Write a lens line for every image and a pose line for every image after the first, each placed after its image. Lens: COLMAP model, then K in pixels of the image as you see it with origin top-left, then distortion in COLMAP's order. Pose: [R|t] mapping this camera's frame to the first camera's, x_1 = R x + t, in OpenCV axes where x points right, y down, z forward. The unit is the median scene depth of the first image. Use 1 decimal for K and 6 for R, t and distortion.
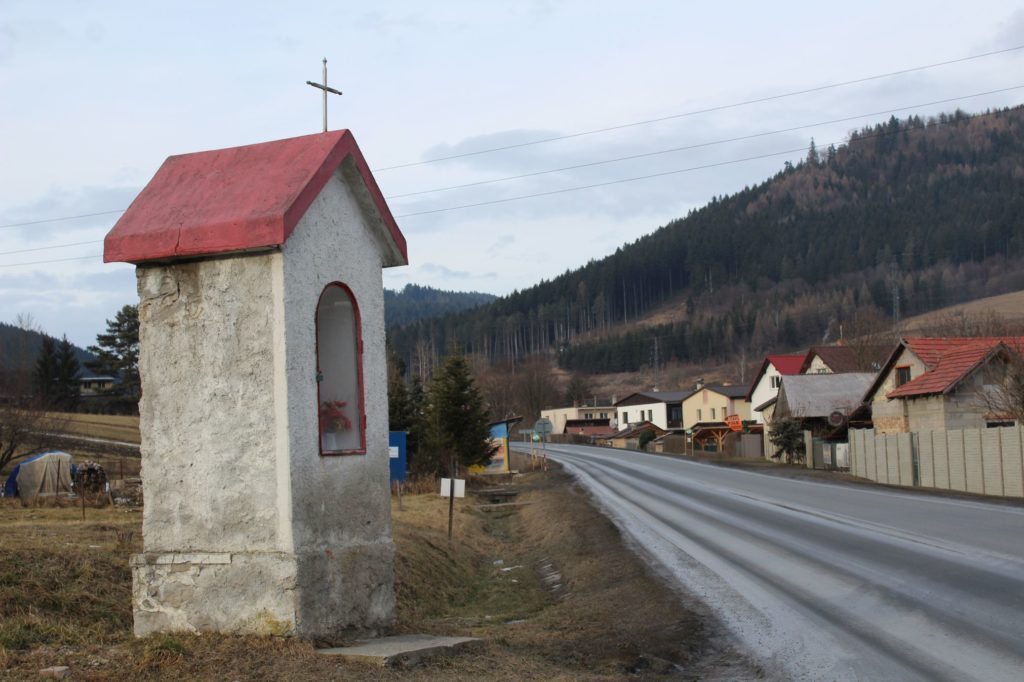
lens RADIAL K [[1866.0, 0, 511.9], [0, 1866.0, 341.1], [0, 0, 1]] dist [0.026694, 0.000000]
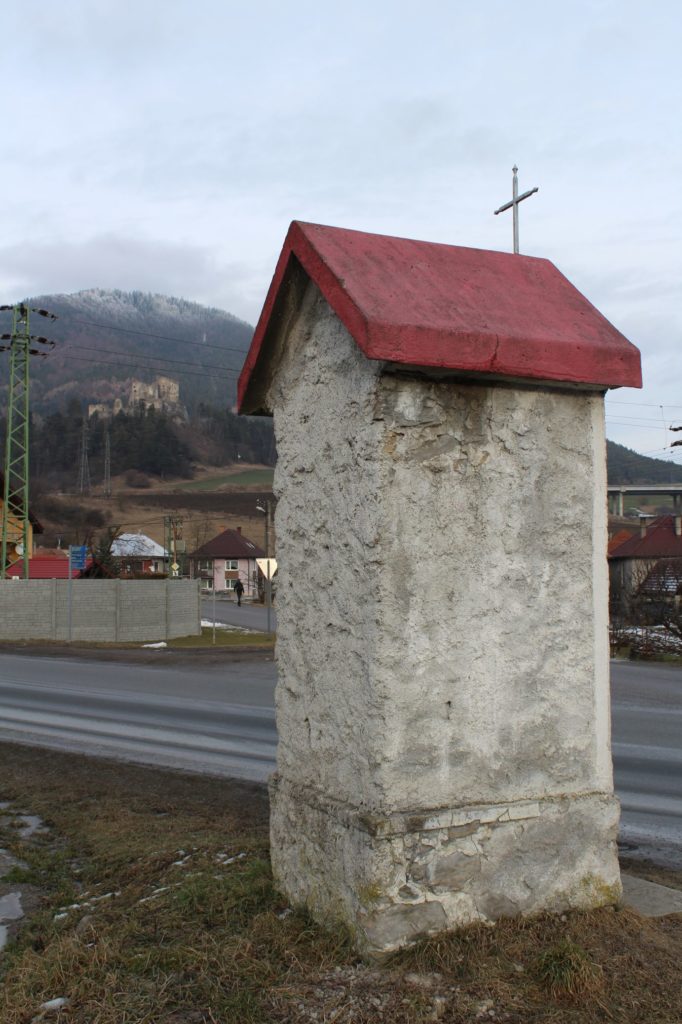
lens RADIAL K [[1116.7, 0, 341.0], [0, 1116.7, 511.6], [0, 0, 1]] dist [-0.089888, 0.000000]
pose [[0.548168, 0.089867, 0.831526, -0.544858], [-0.074130, 0.995518, -0.058722, 0.033039], [-0.833077, -0.029452, 0.552373, 0.819459]]
